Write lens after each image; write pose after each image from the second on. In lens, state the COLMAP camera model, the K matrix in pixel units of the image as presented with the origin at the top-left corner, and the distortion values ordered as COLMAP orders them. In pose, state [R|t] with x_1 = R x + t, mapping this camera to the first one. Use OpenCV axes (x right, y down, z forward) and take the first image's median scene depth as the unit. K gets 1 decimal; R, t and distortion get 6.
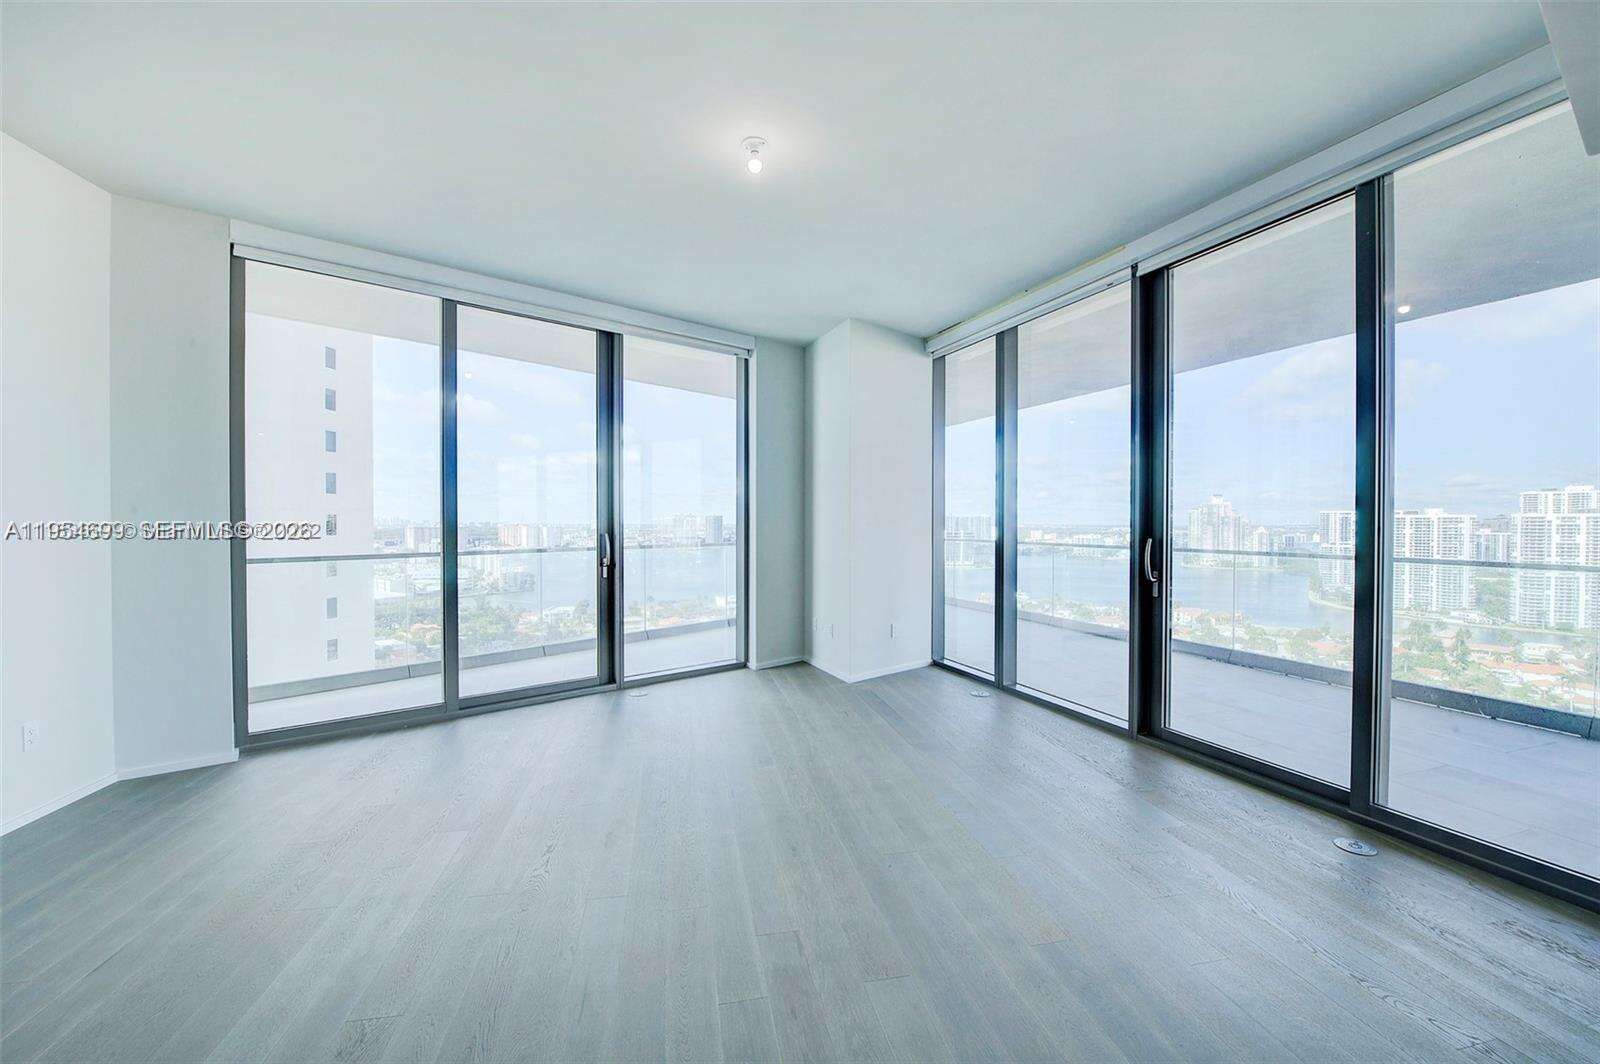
lens RADIAL K [[635.8, 0, 801.0], [0, 635.8, 528.2], [0, 0, 1]] dist [-0.014135, -0.002434]
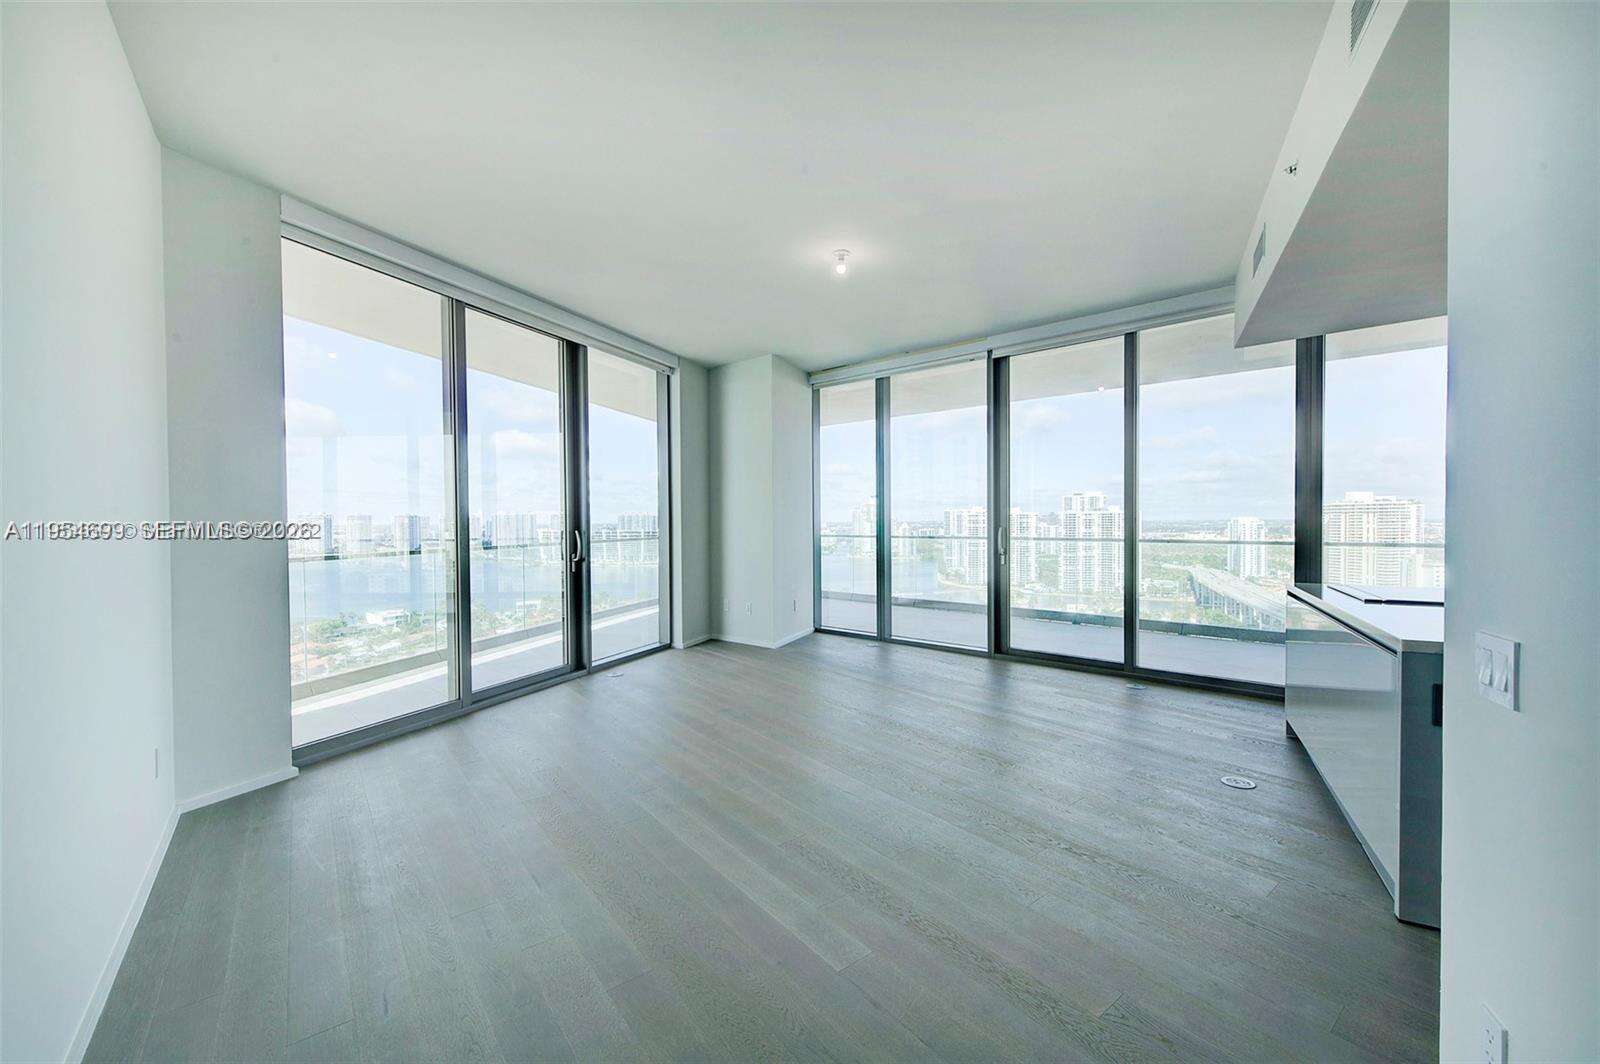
lens RADIAL K [[636.7, 0, 800.0], [0, 636.7, 532.0], [0, 0, 1]] dist [0.009365, -0.000087]
pose [[0.891878, -0.015743, 0.452002, -0.442994], [0.012155, 0.999867, 0.010841, 0.003003], [-0.452112, -0.004175, 0.891951, -0.134405]]
